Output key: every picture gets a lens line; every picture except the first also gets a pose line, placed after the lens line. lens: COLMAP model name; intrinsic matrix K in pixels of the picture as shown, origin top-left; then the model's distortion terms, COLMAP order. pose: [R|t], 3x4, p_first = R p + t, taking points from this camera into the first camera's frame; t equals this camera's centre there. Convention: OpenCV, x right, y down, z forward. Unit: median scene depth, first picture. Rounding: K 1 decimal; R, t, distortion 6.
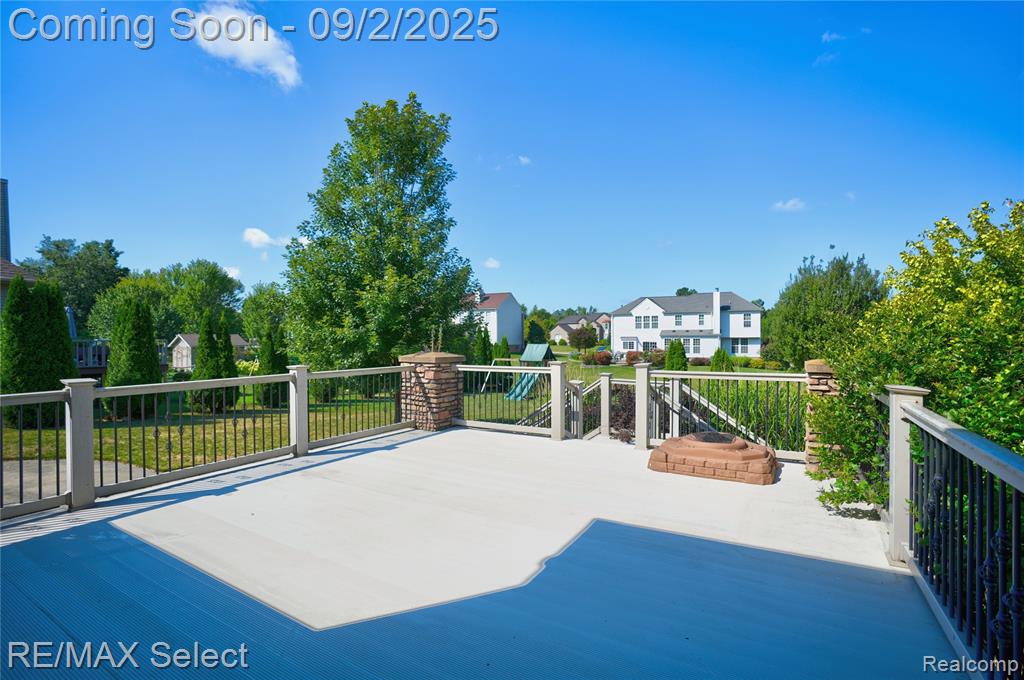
lens RADIAL K [[473.1, 0, 519.2], [0, 473.1, 334.6], [0, 0, 1]] dist [-0.053732, 0.014537]
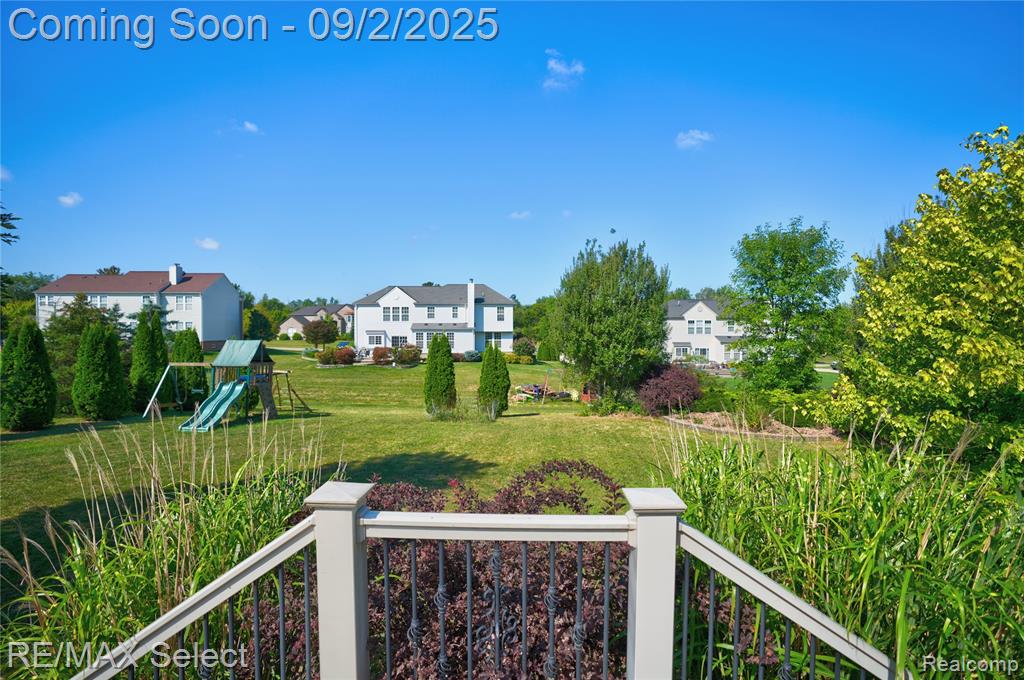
lens RADIAL K [[473.1, 0, 522.0], [0, 473.1, 341.6], [0, 0, 1]] dist [-0.053732, 0.014537]
pose [[0.860132, -0.007364, 0.510019, 0.035627], [-0.006709, 0.999646, 0.025748, 0.001715], [-0.510028, -0.025569, 0.859778, 0.188463]]
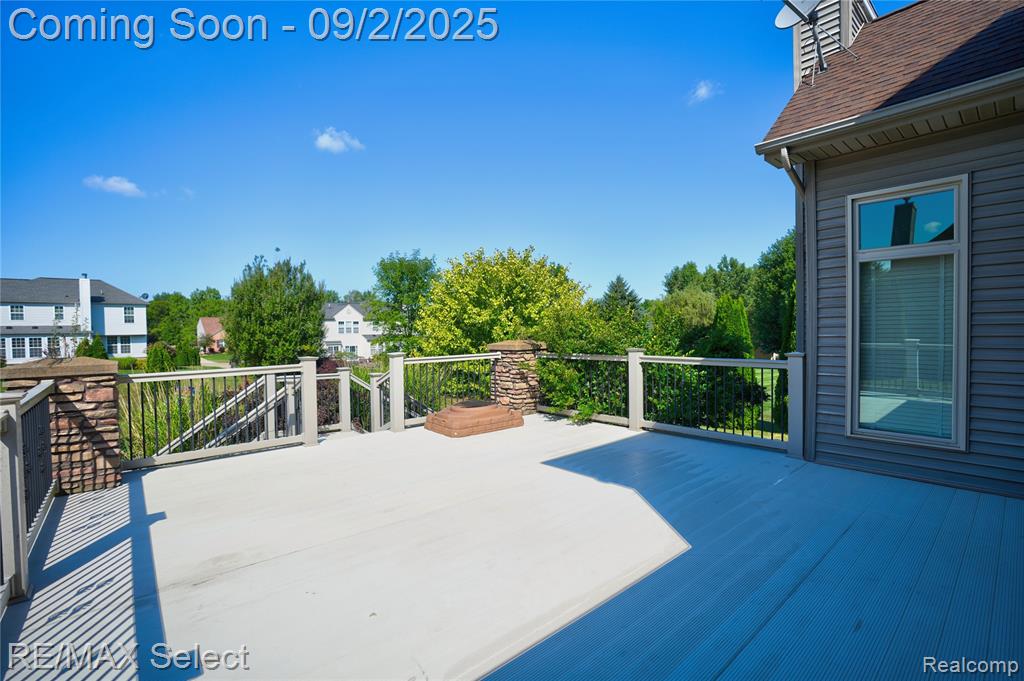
lens RADIAL K [[473.1, 0, 518.2], [0, 473.1, 336.9], [0, 0, 1]] dist [-0.053732, 0.014537]
pose [[0.321081, -0.017766, 0.946885, -0.119001], [0.007080, 0.999841, 0.016358, 0.001570], [-0.947025, 0.001451, 0.321156, 0.068047]]
